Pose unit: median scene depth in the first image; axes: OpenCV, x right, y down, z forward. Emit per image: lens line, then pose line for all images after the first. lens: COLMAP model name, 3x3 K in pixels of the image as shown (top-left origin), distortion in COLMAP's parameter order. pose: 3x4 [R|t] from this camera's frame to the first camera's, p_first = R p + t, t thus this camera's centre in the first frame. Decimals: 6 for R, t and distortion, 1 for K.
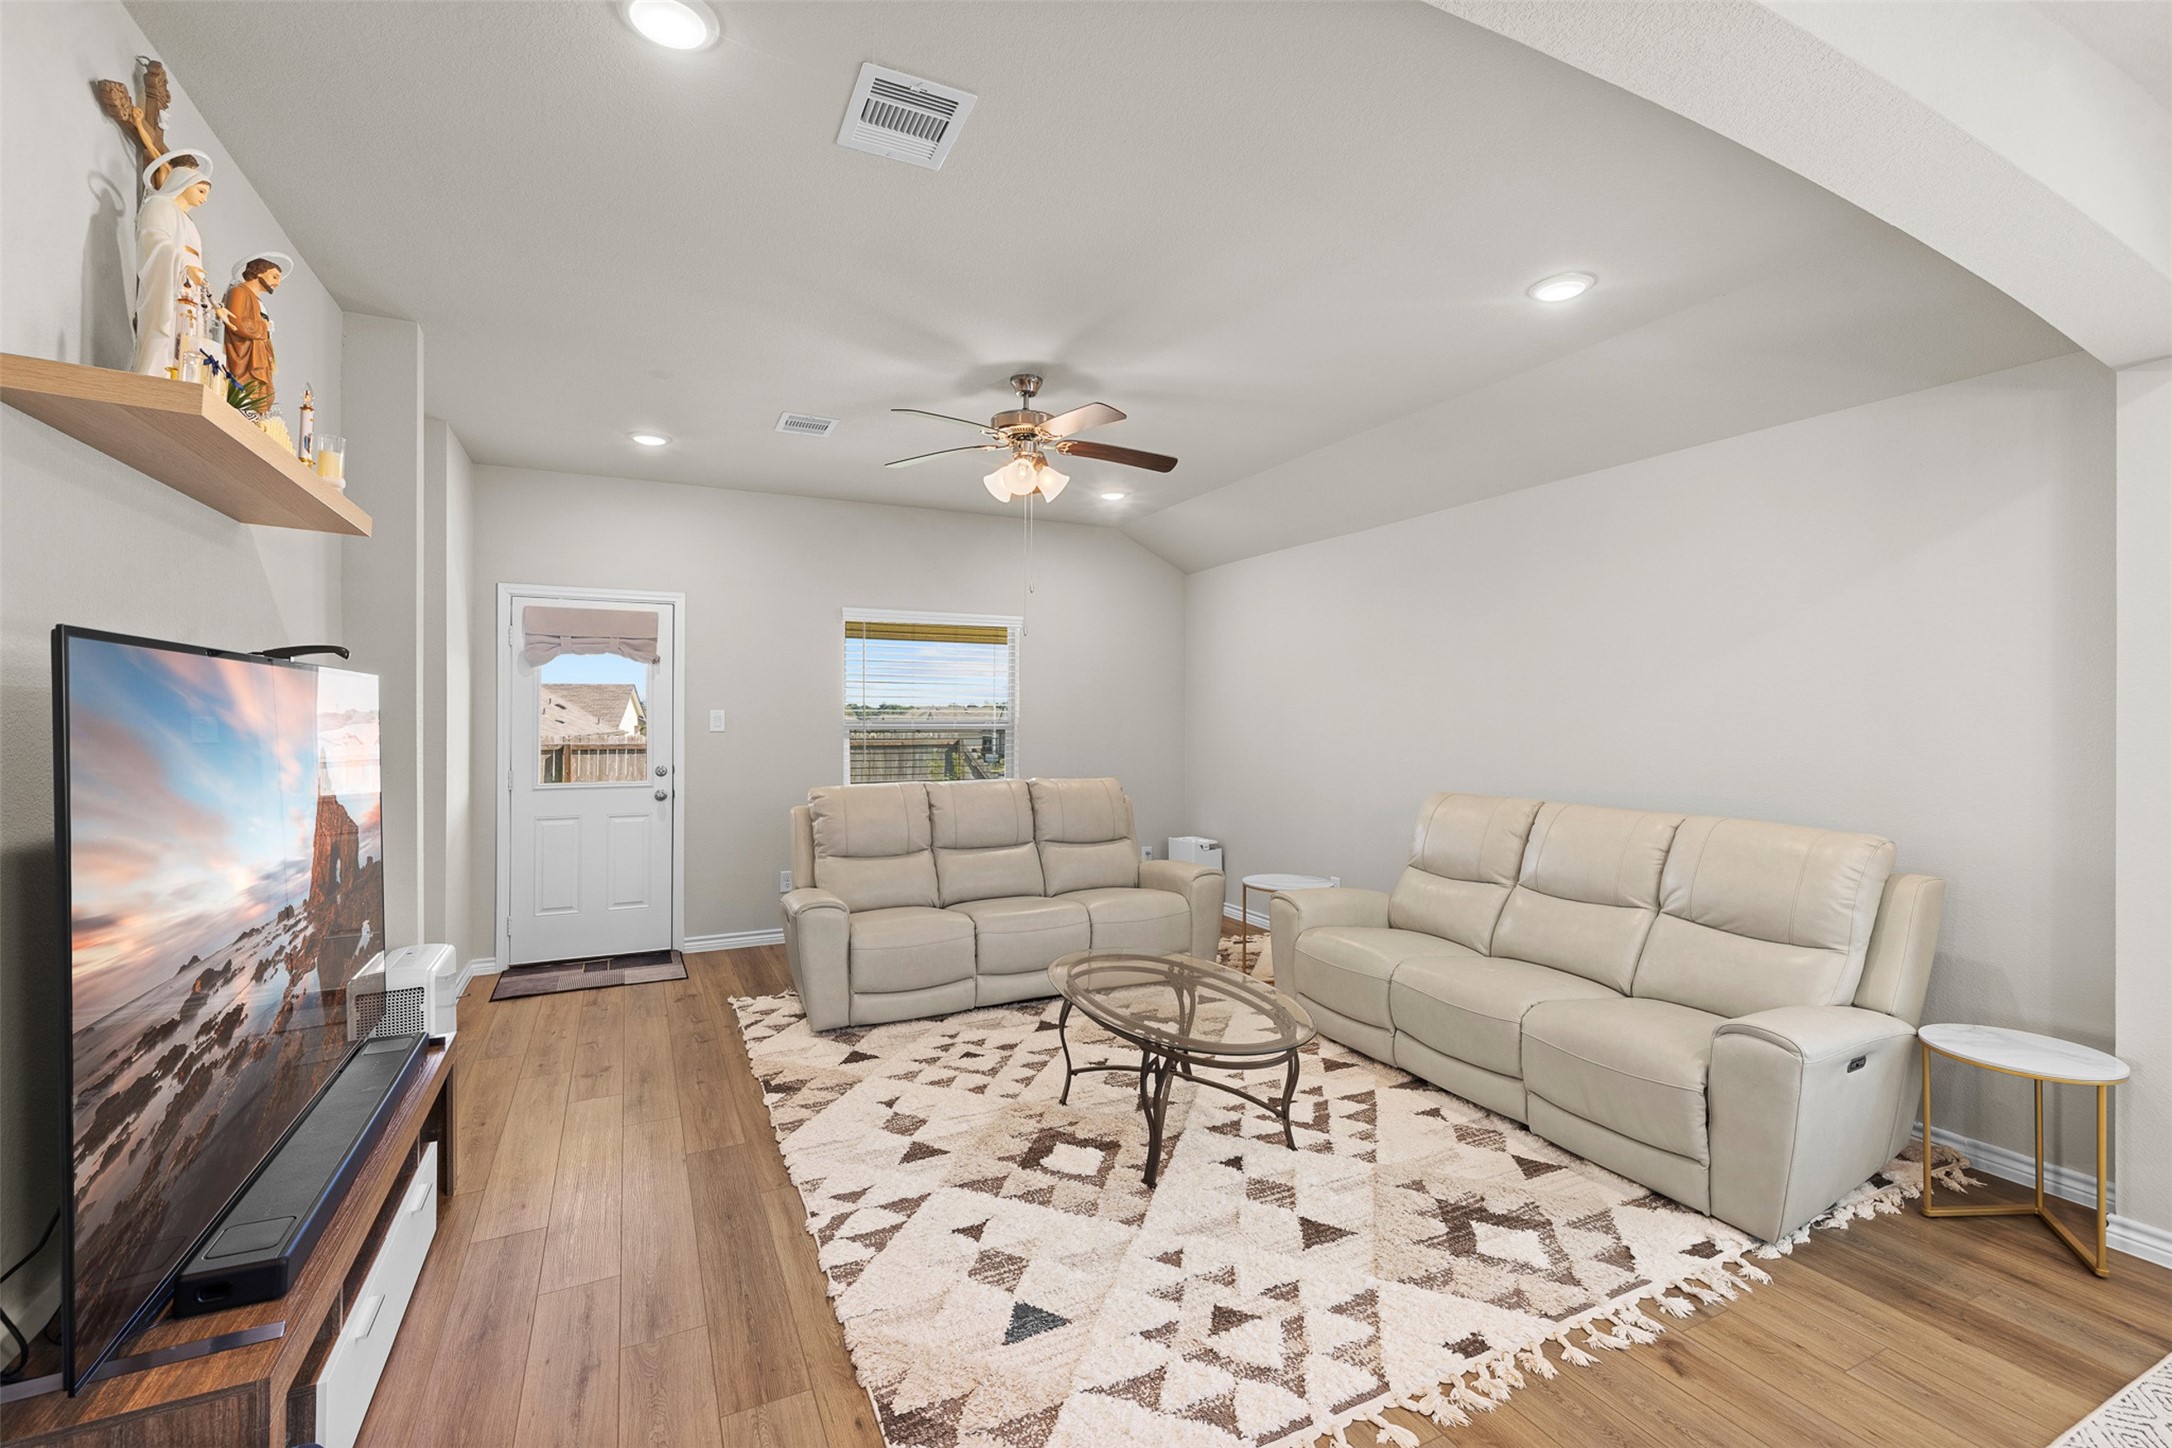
lens RADIAL K [[915.4, 0, 1077.8], [0, 915.4, 716.0], [0, 0, 1]] dist [0.000249, 0.000288]
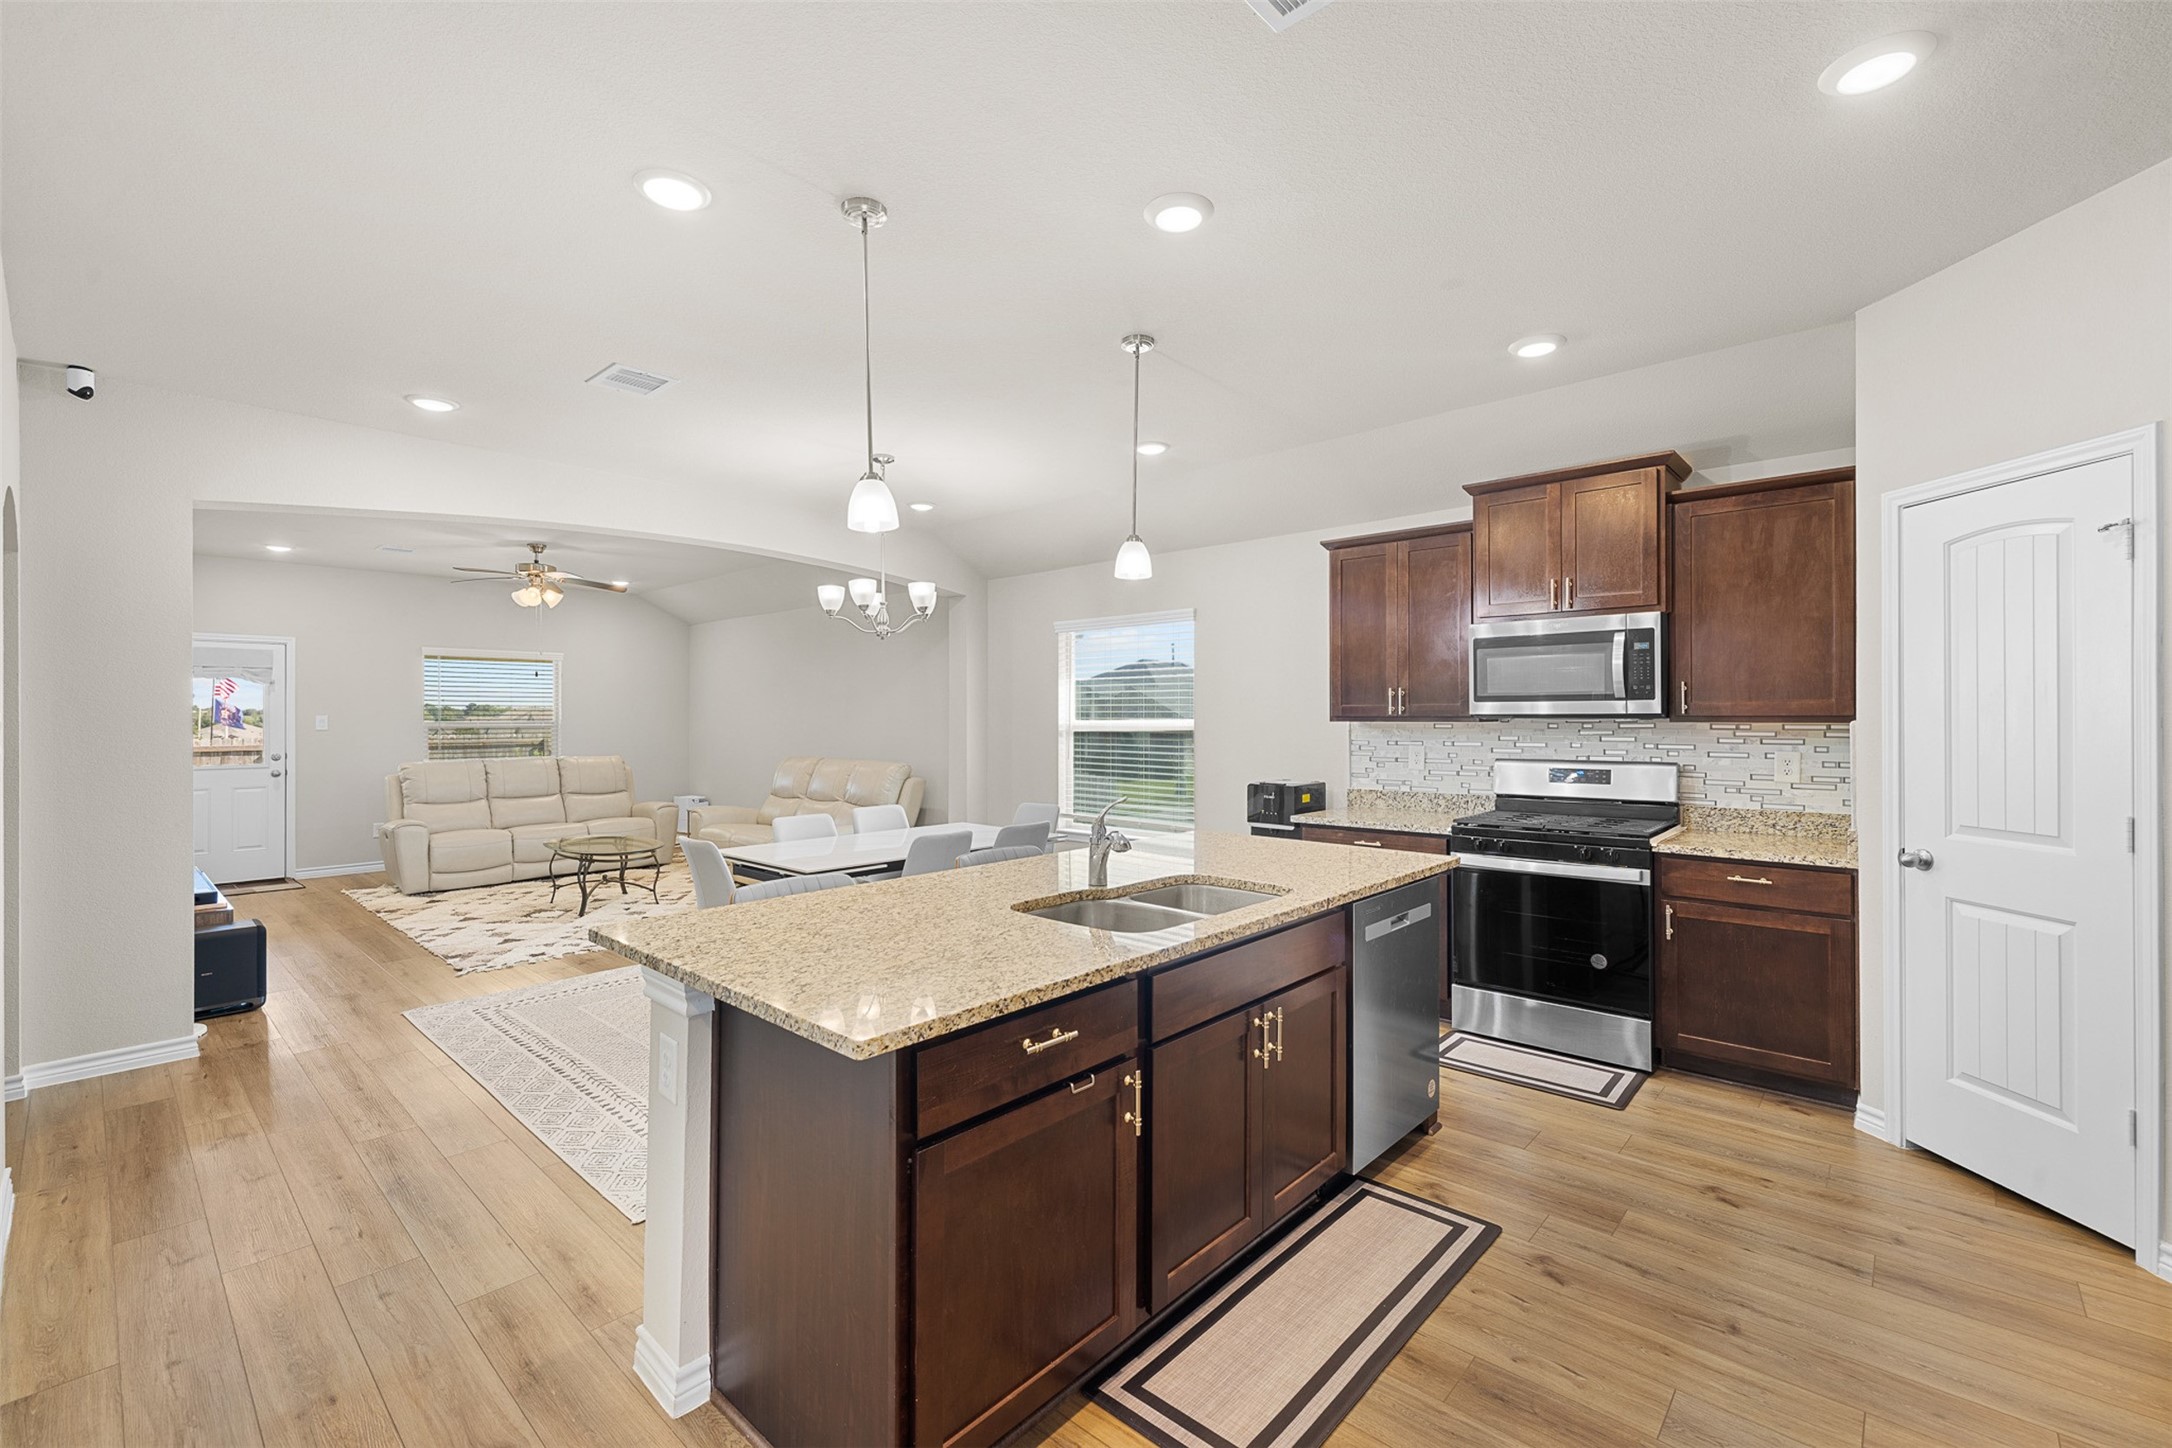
lens RADIAL K [[915.4, 0, 1079.6], [0, 915.4, 713.2], [0, 0, 1]] dist [0.000249, 0.000288]
pose [[0.930114, -0.003167, 0.367257, 0.222753], [0.004462, 0.999986, -0.002678, -0.001024], [-0.367243, 0.004129, 0.930116, -0.909691]]
